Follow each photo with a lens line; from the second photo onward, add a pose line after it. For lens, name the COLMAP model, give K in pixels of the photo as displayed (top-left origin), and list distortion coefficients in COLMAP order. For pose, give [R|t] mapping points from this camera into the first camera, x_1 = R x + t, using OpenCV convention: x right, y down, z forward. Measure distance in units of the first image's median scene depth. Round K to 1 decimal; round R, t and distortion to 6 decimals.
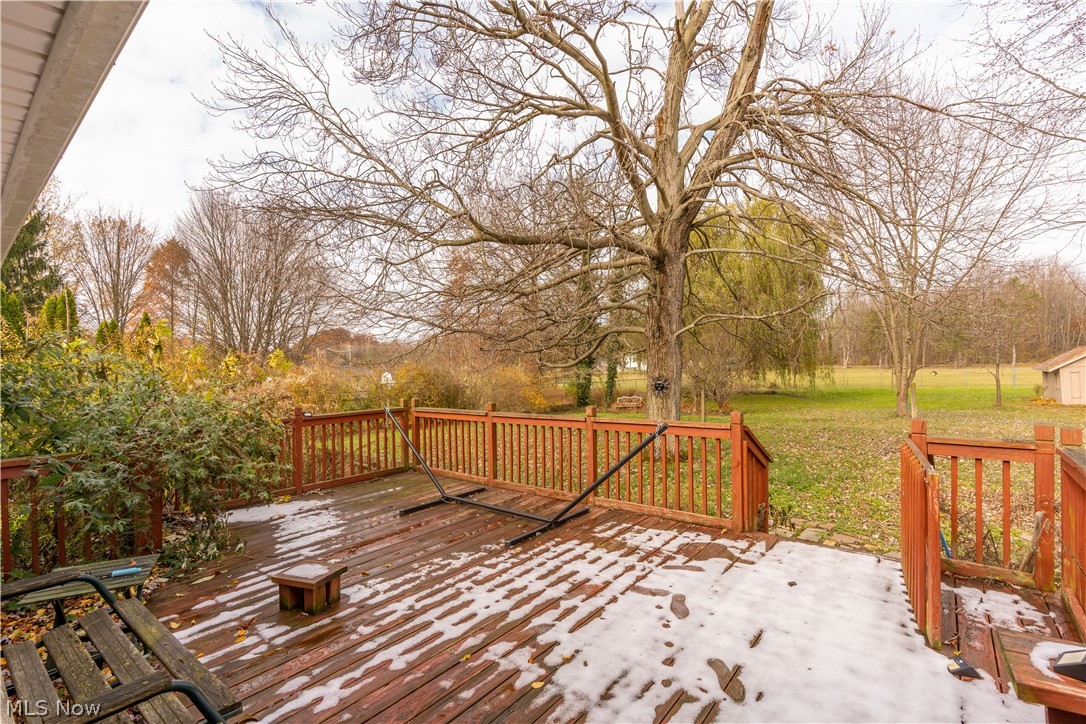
lens RADIAL K [[491.6, 0, 547.7], [0, 491.6, 363.8], [0, 0, 1]] dist [-0.010722, 0.002403]
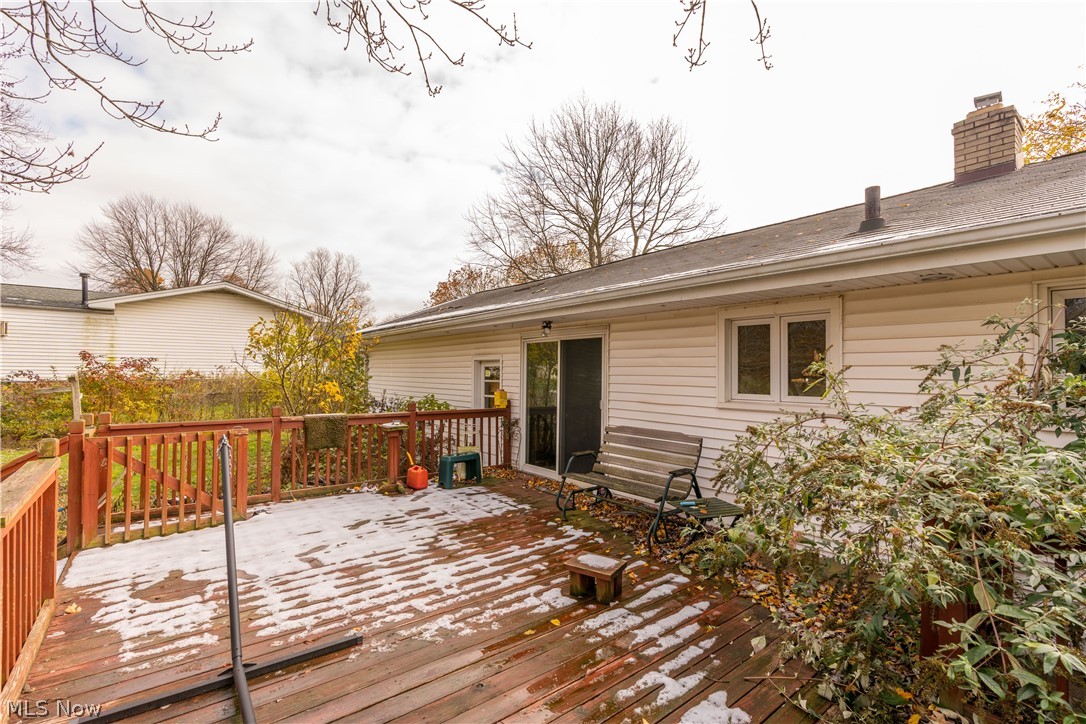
lens RADIAL K [[491.6, 0, 546.2], [0, 491.6, 366.4], [0, 0, 1]] dist [-0.010722, 0.002403]
pose [[-0.975338, 0.011483, 0.220416, -0.588963], [0.009225, 0.999894, -0.011267, 0.010464], [-0.220522, -0.008956, -0.975341, 1.959911]]
